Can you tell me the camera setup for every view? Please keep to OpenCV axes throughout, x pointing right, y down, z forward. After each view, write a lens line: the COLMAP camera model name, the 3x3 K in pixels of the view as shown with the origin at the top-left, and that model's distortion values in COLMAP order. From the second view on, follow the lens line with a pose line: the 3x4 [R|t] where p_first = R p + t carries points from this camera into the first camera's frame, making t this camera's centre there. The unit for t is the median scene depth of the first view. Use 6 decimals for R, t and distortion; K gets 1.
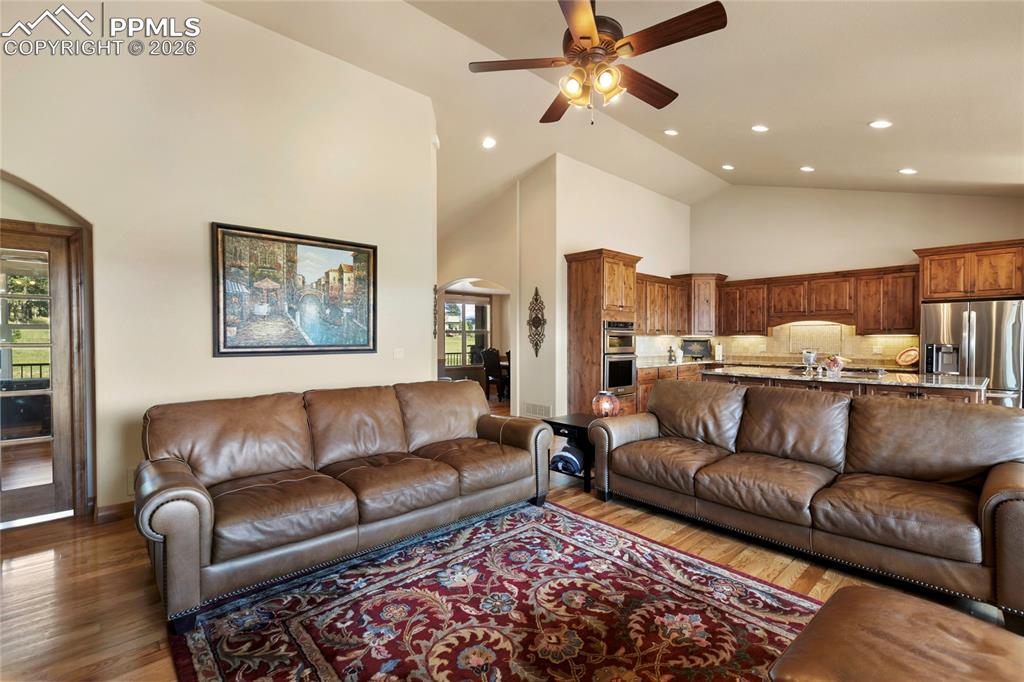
lens RADIAL K [[463.1, 0, 513.5], [0, 463.1, 345.2], [0, 0, 1]] dist [0.002274, 0.000276]
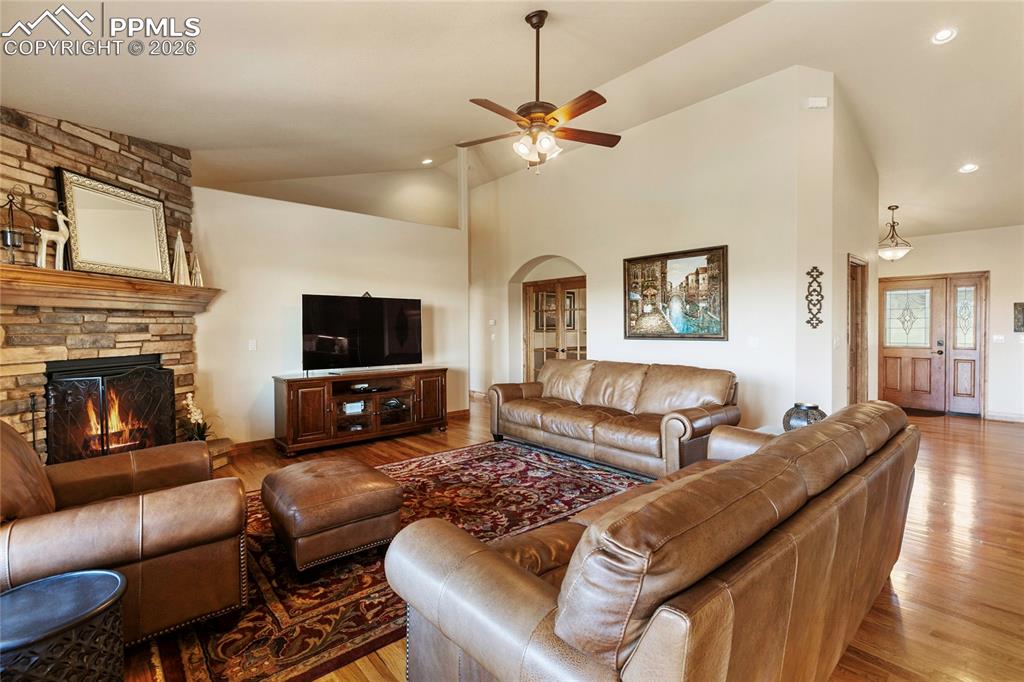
lens RADIAL K [[463.1, 0, 511.2], [0, 463.1, 332.6], [0, 0, 1]] dist [0.002274, 0.000276]
pose [[-0.034709, 0.013298, -0.999309, 1.292455], [-0.011273, 0.999843, 0.013697, -0.020216], [0.999334, 0.011740, -0.034554, 0.804706]]
